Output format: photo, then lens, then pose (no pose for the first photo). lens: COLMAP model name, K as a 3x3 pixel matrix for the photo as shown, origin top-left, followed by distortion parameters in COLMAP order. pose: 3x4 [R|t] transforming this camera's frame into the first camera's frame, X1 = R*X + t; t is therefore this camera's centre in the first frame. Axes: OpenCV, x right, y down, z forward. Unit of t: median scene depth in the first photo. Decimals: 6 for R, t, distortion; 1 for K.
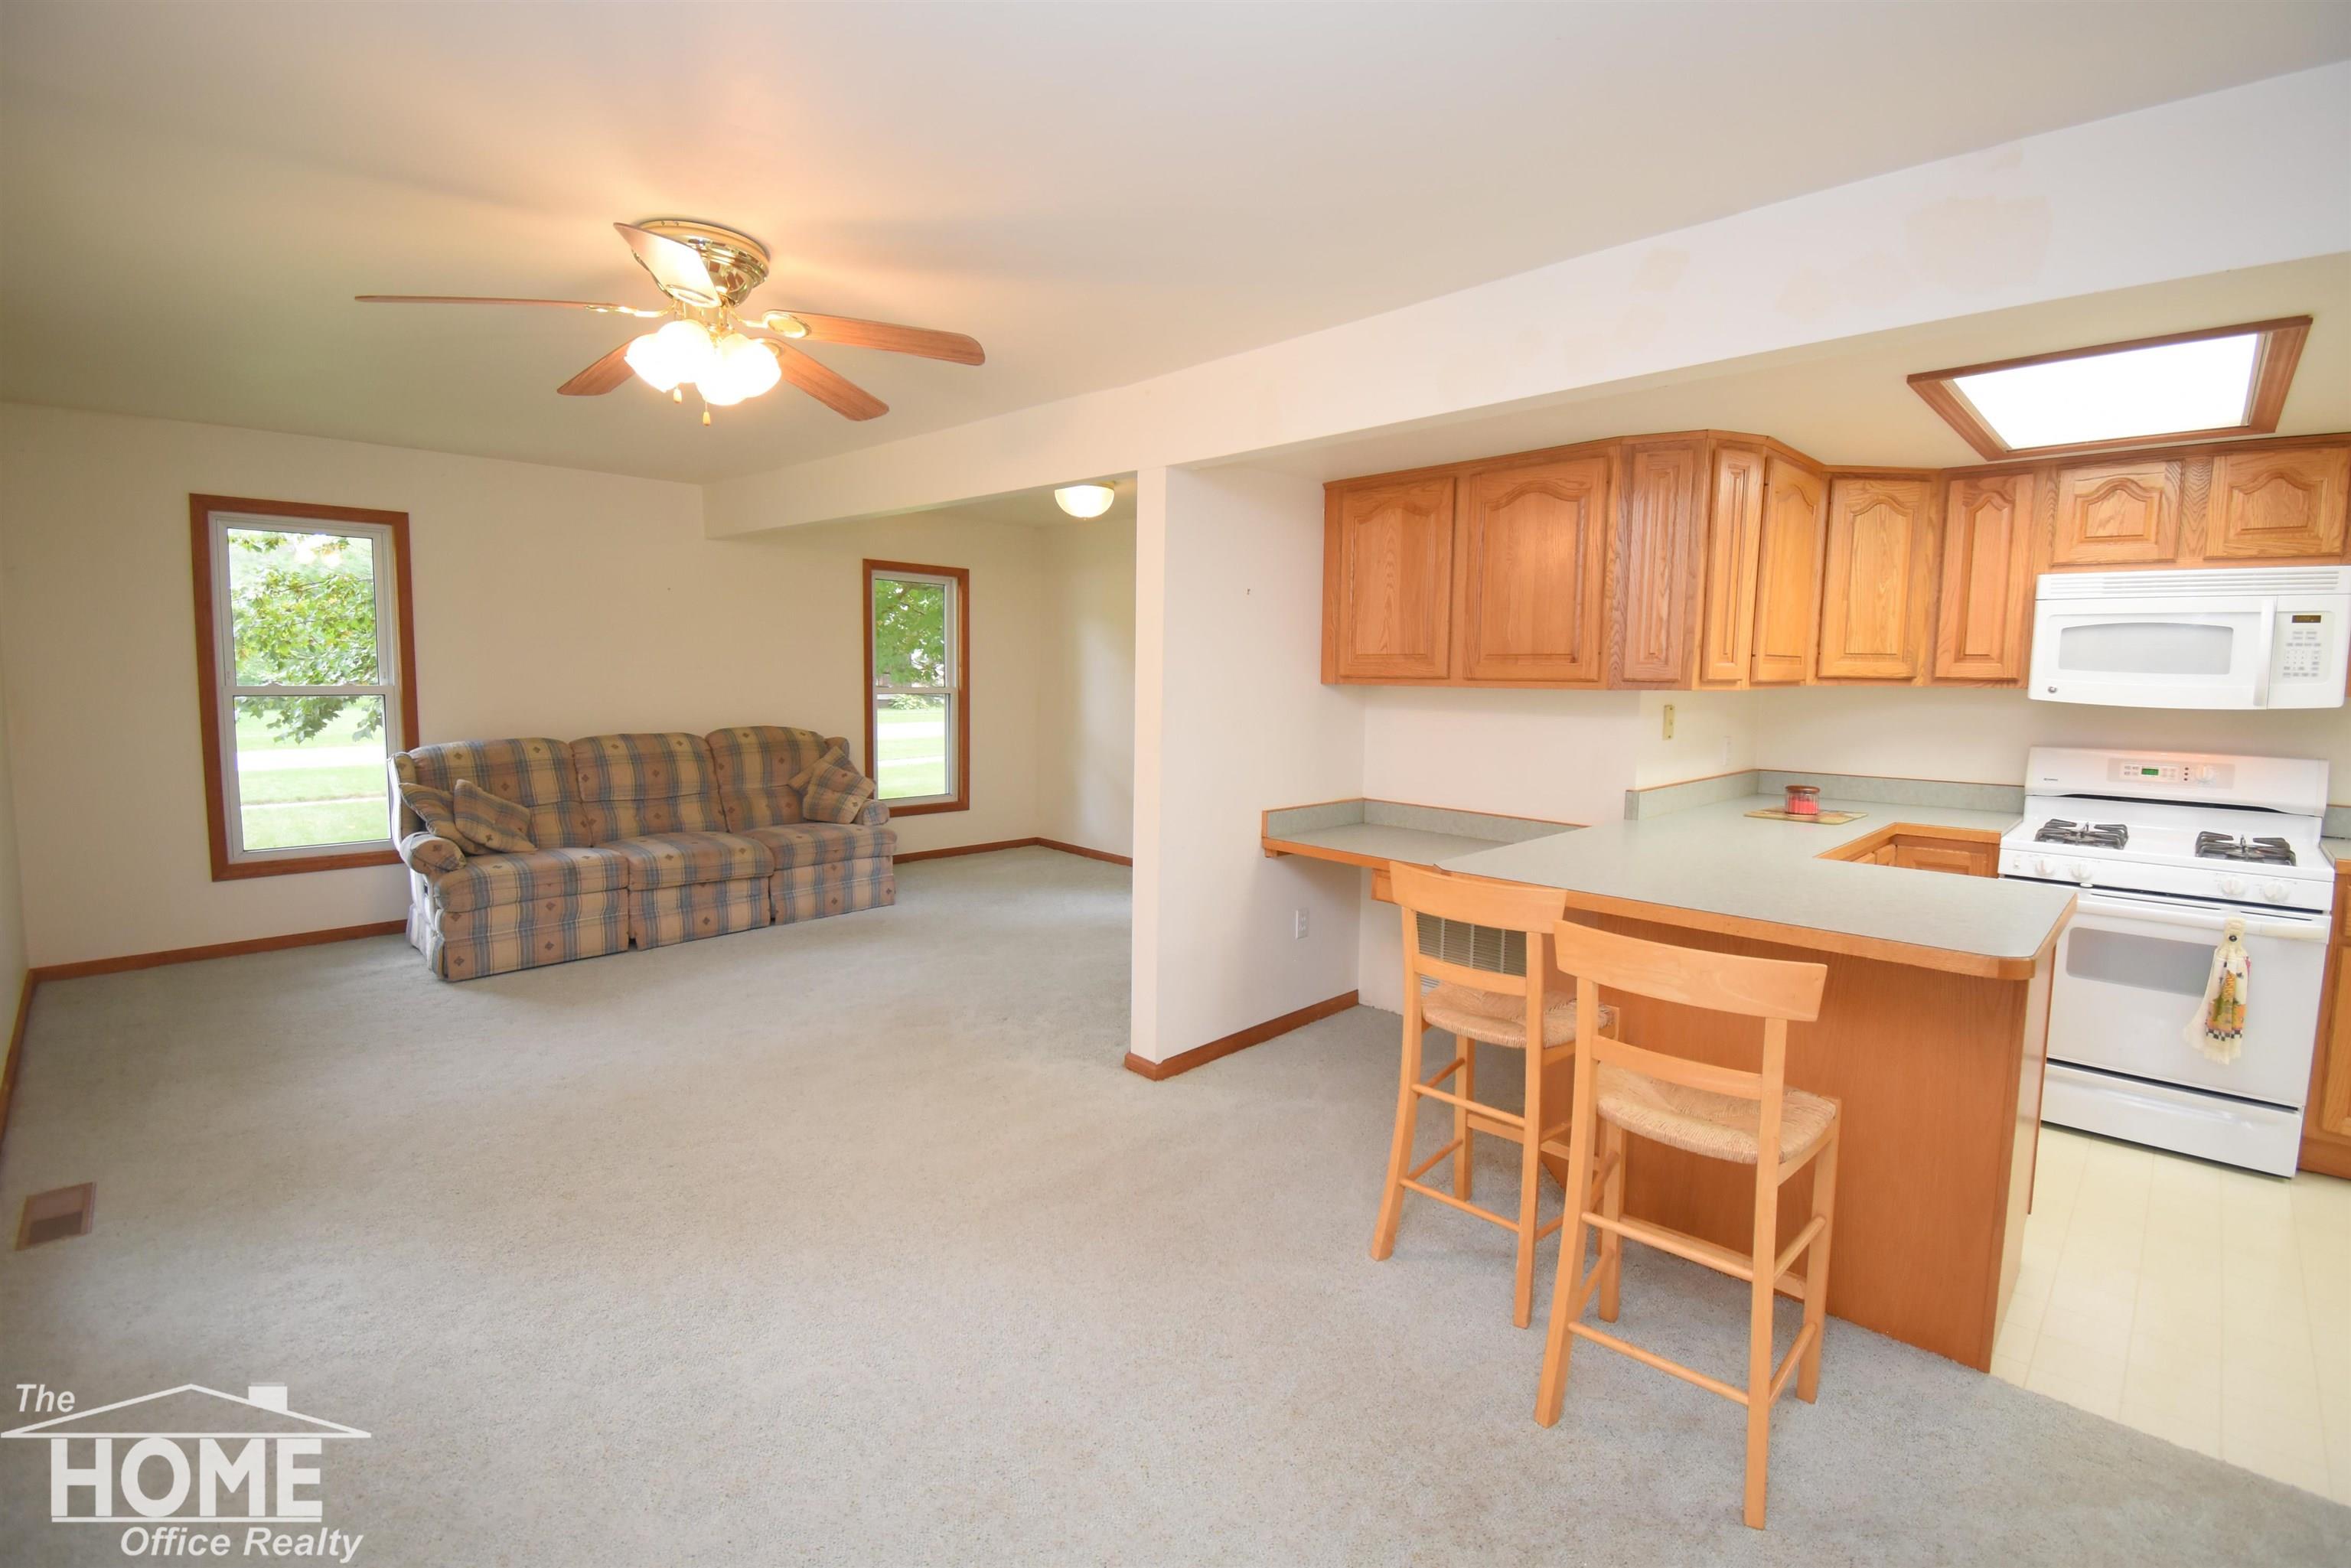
lens RADIAL K [[1038.6, 0, 1184.1], [0, 1038.6, 759.7], [0, 0, 1]] dist [0.014274, -0.022818]
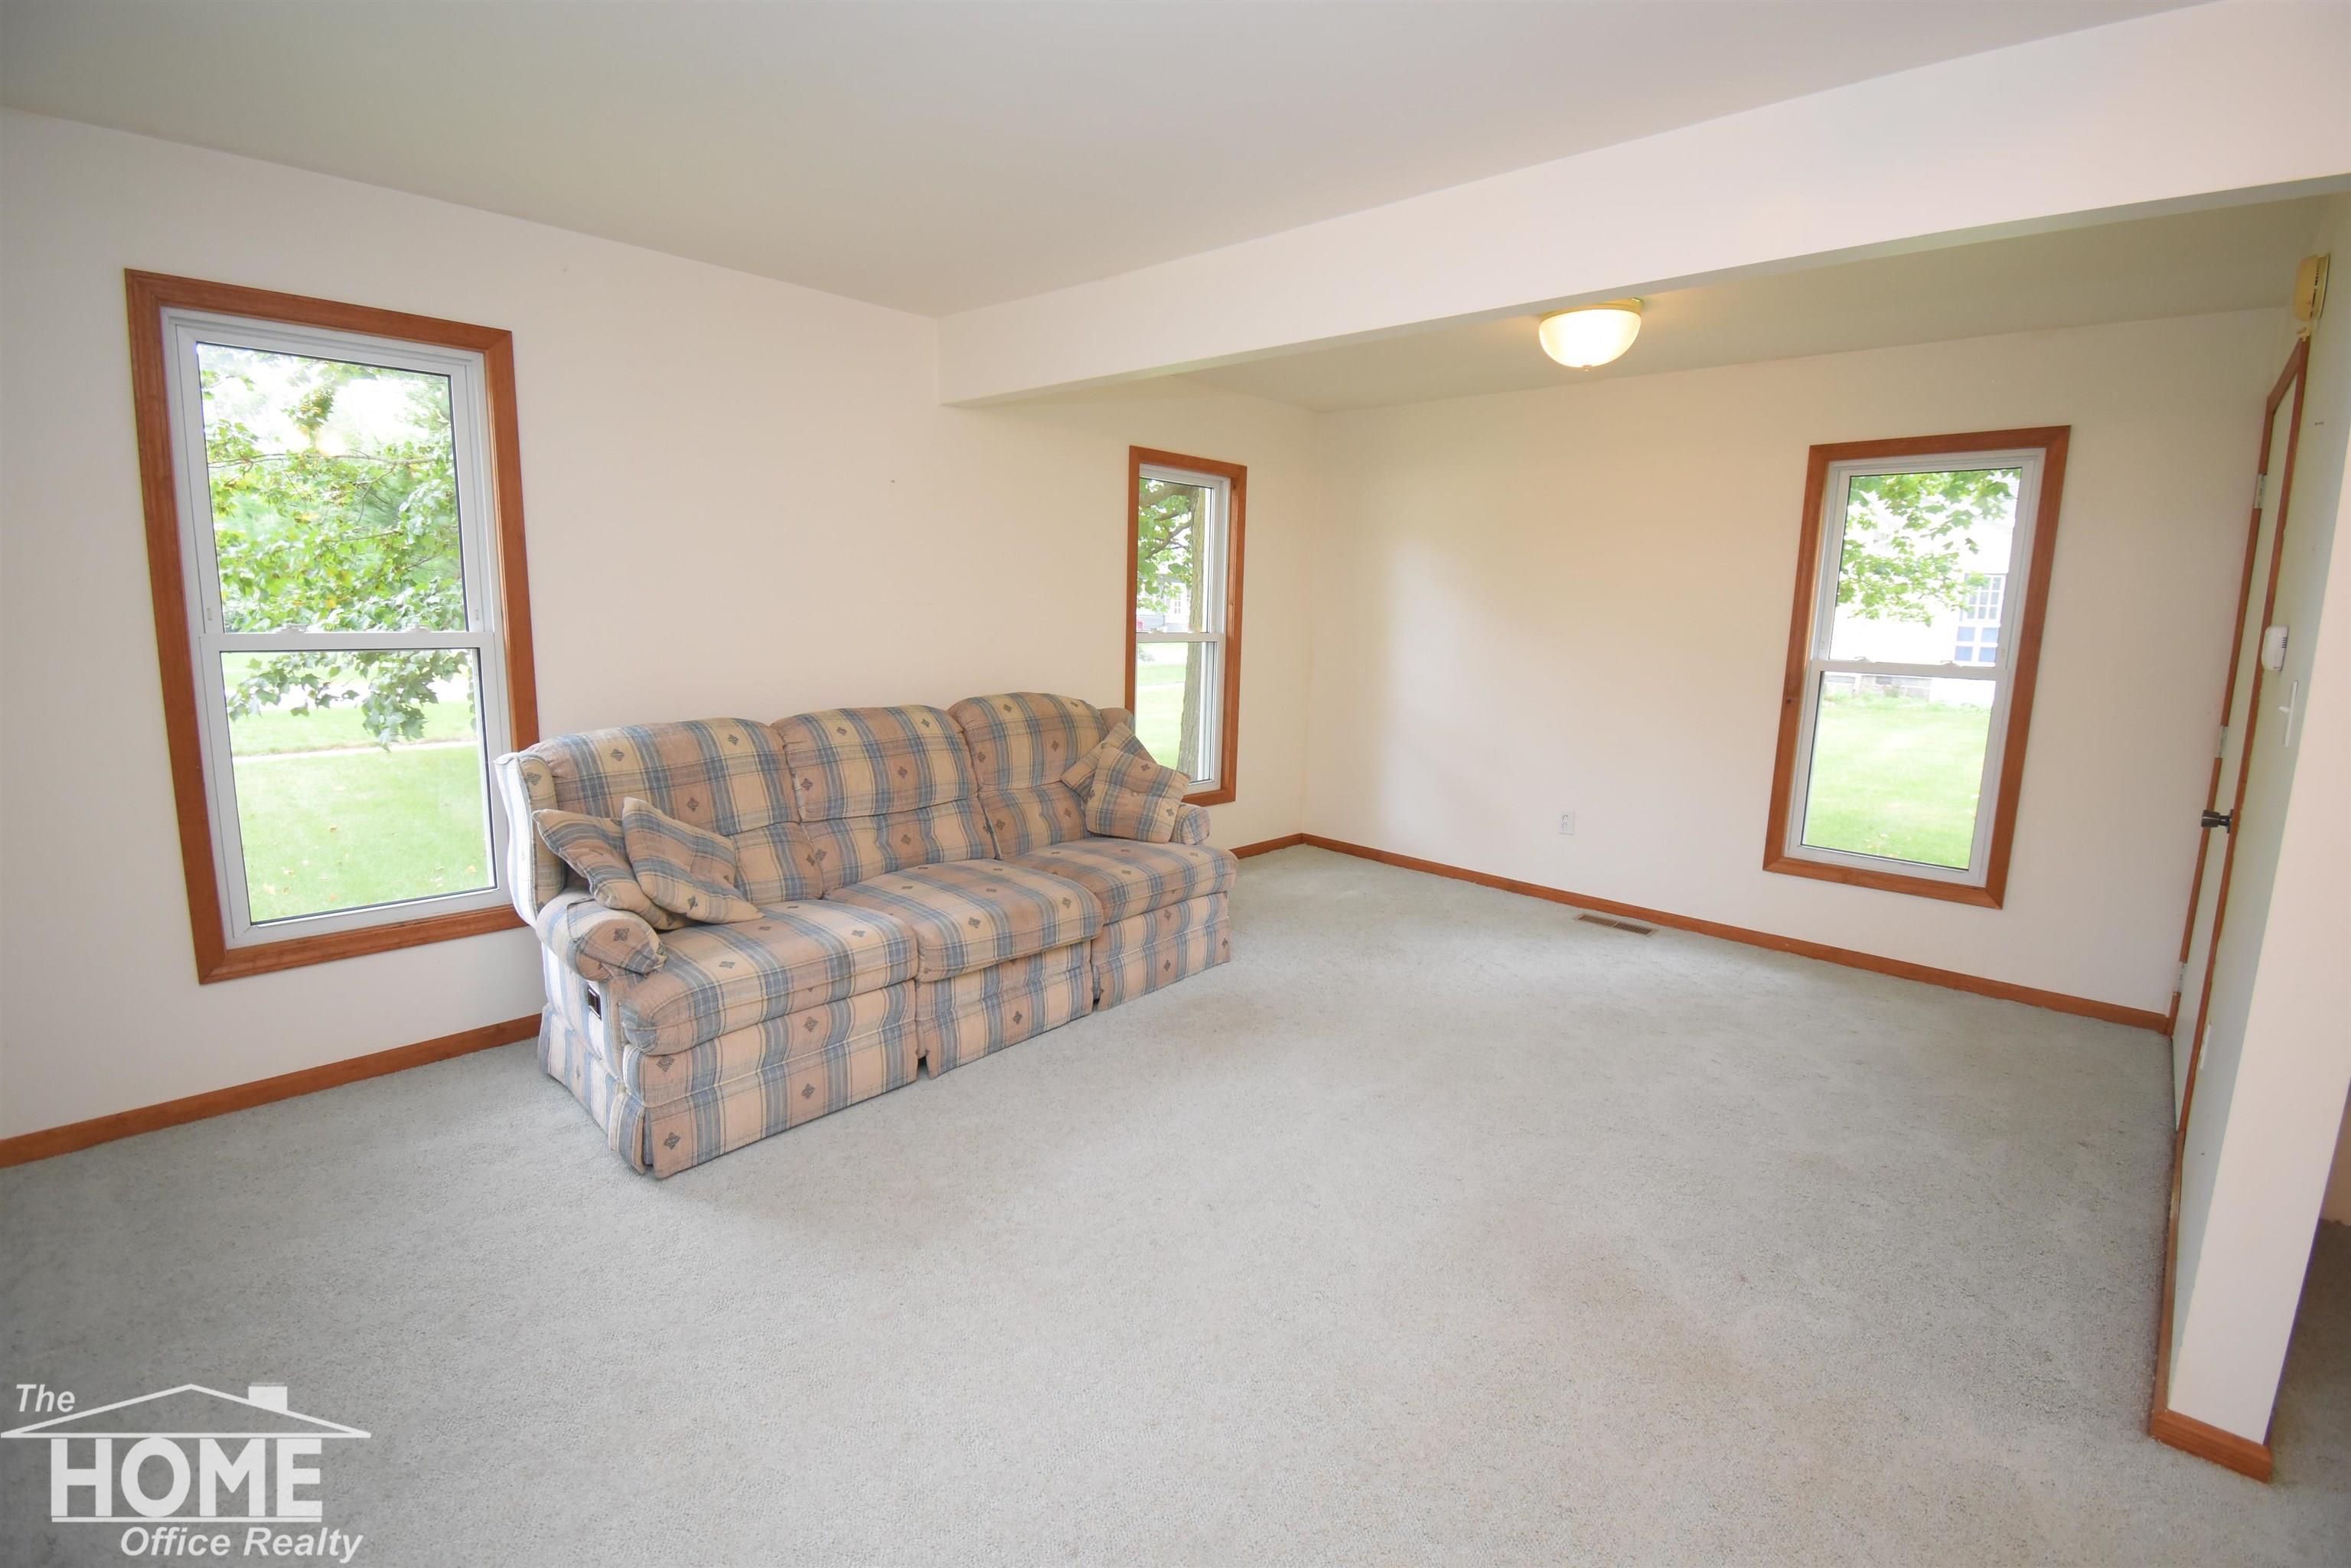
lens RADIAL K [[1038.6, 0, 1184.1], [0, 1038.6, 759.7], [0, 0, 1]] dist [0.014274, -0.022818]
pose [[0.999599, 0.006158, 0.027635, -0.380041], [-0.007916, 0.997921, 0.063959, -0.039318], [-0.027184, -0.064152, 0.997570, 0.390456]]
